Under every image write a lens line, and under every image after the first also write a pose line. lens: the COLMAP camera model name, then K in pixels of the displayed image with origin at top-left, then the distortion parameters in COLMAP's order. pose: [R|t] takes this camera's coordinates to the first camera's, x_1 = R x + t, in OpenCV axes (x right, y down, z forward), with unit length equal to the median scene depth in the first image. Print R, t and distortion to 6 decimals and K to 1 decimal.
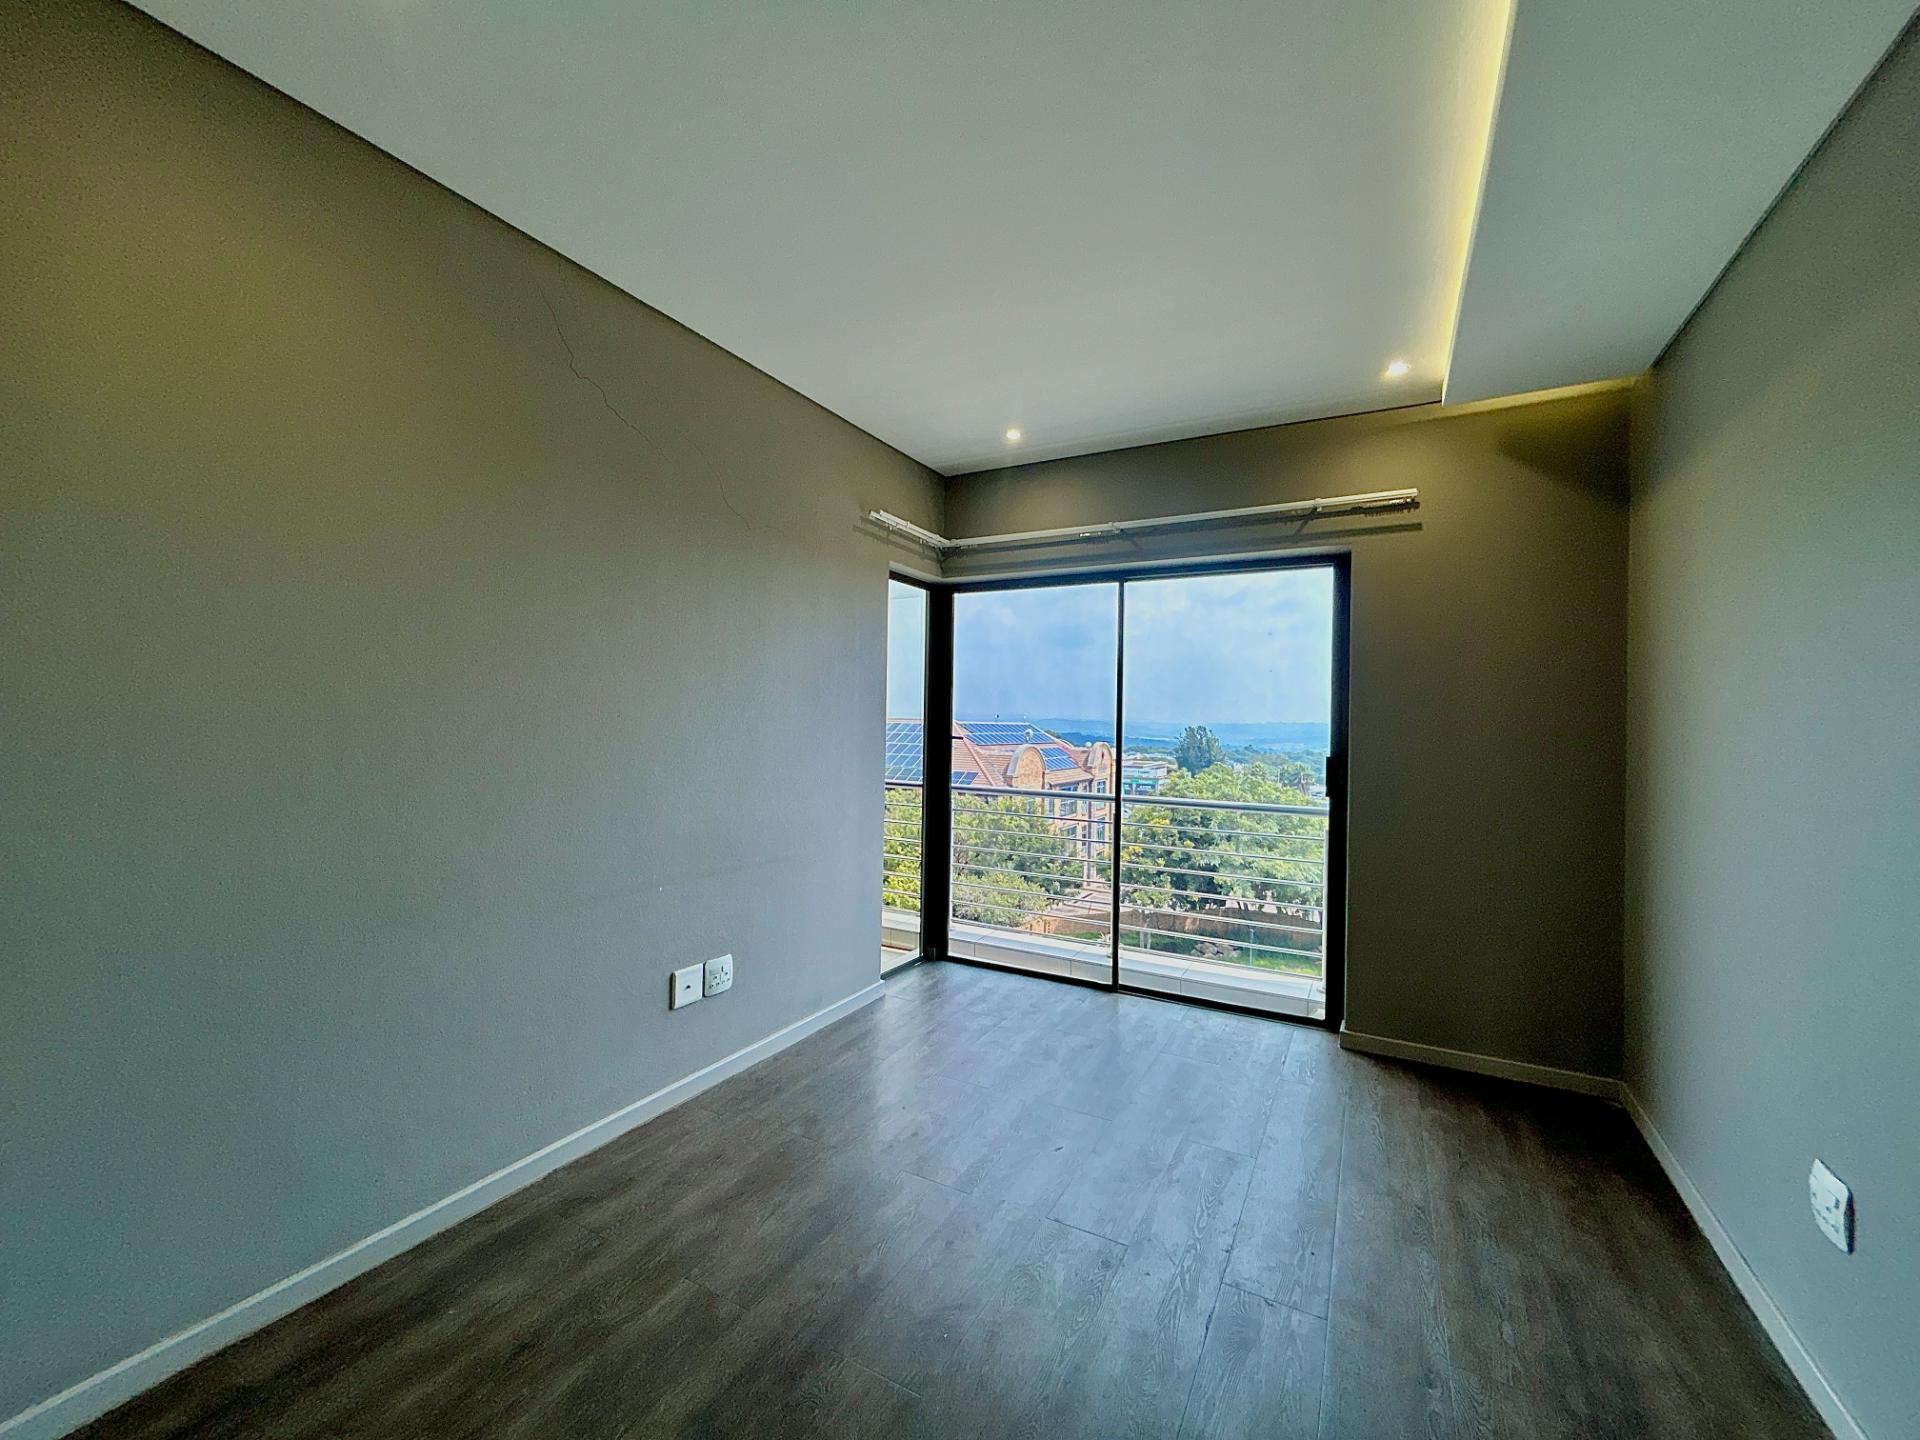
lens RADIAL K [[773.4, 0, 970.7], [0, 773.4, 719.5], [0, 0, 1]] dist [0.003548, -0.000237]
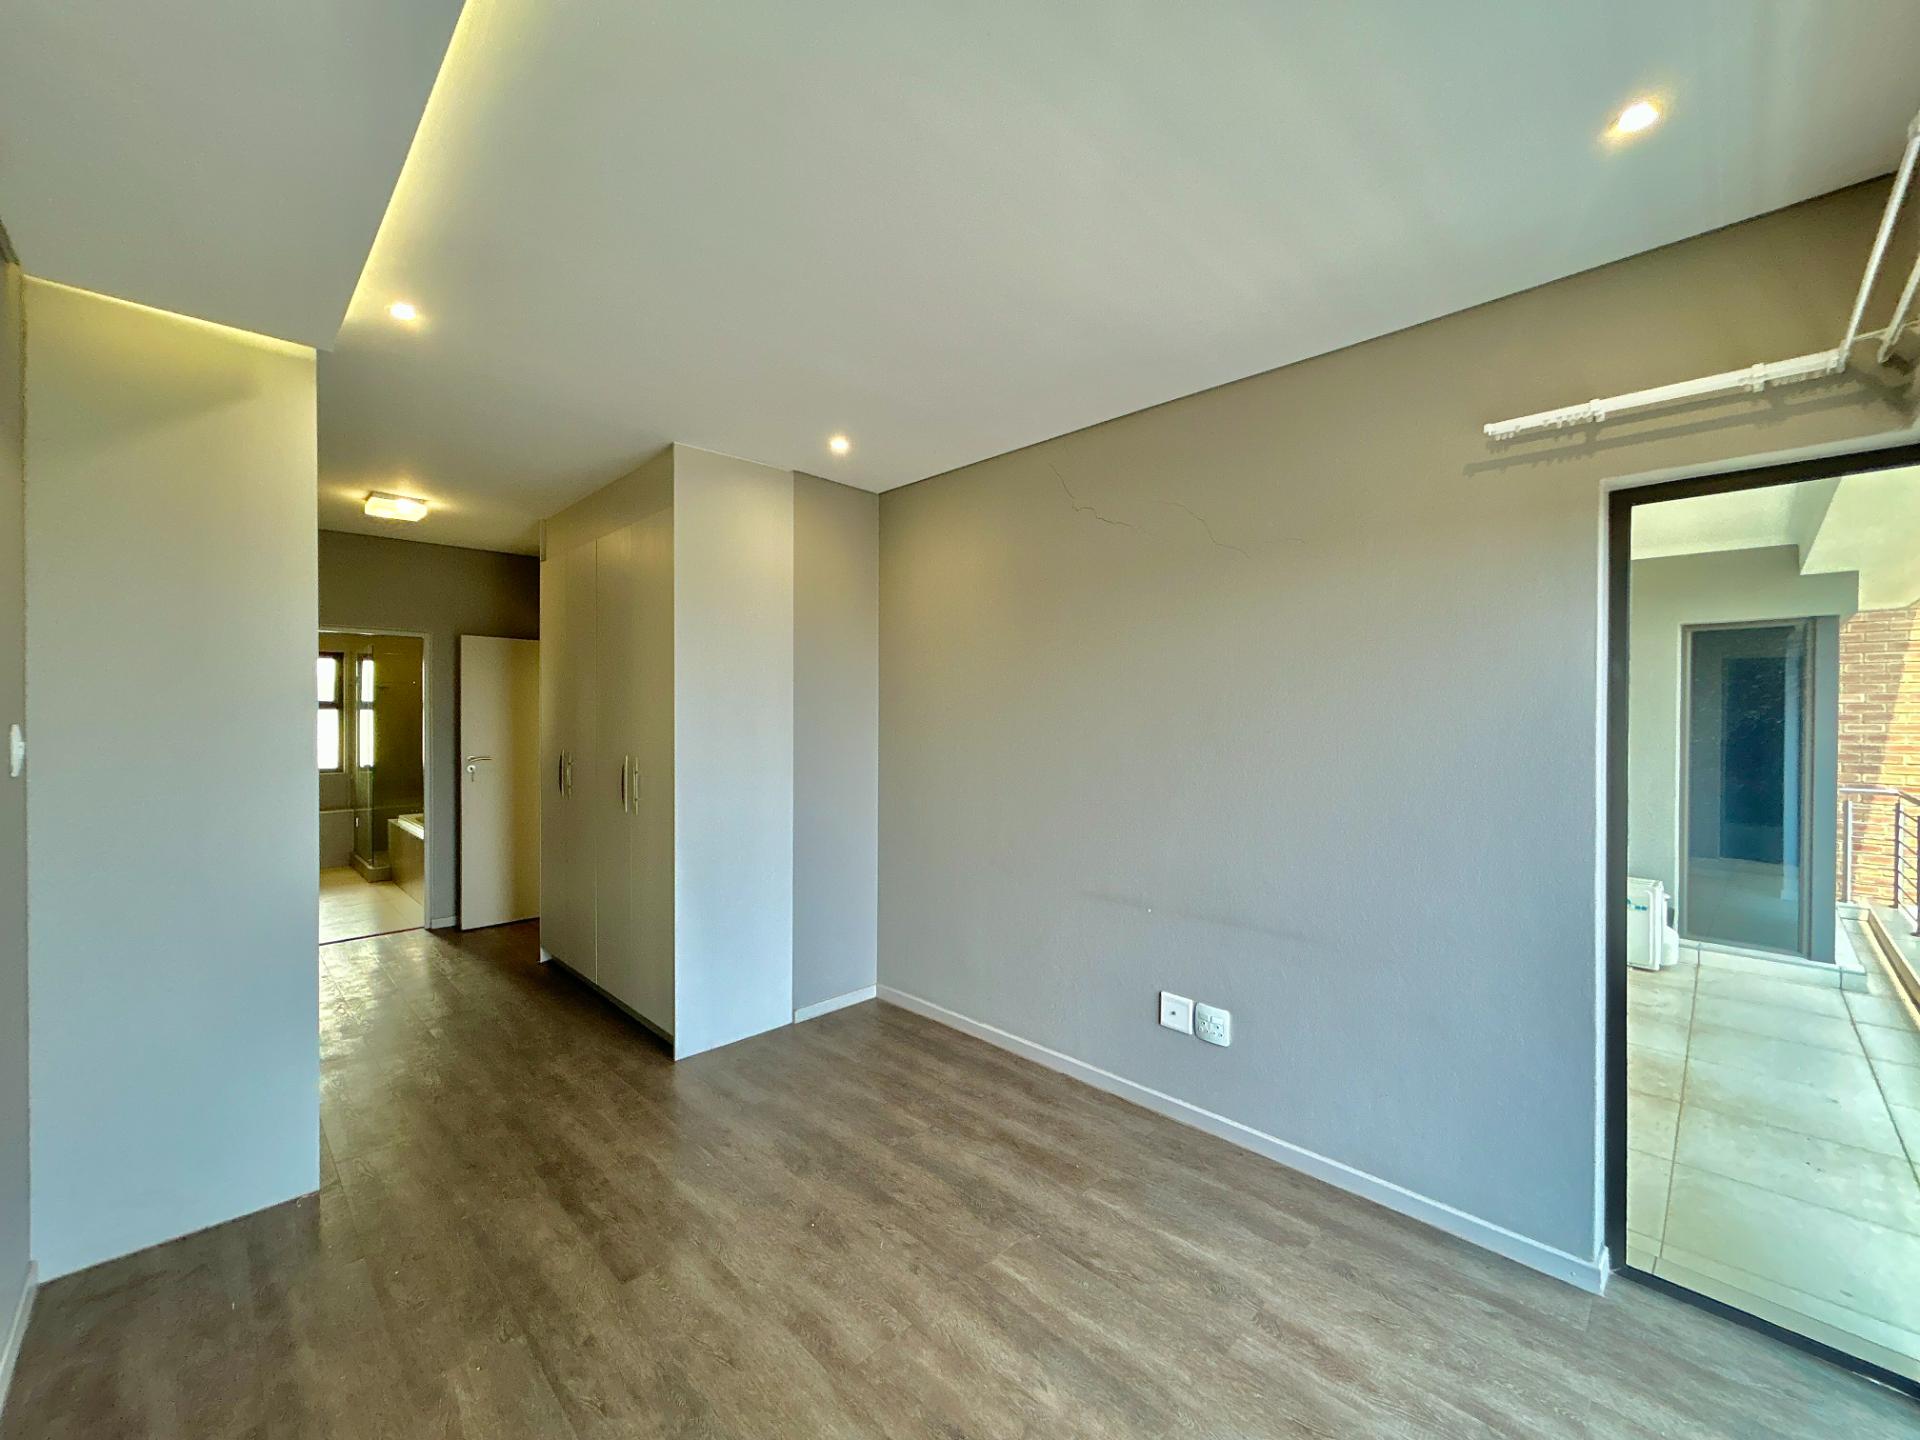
lens RADIAL K [[773.4, 0, 953.7], [0, 773.4, 719.9], [0, 0, 1]] dist [0.003548, -0.000237]
pose [[-0.297317, -0.009683, -0.954730, 0.731237], [-0.003840, 0.999953, -0.008945, -0.047145], [0.954771, 0.001006, -0.297340, 1.003746]]
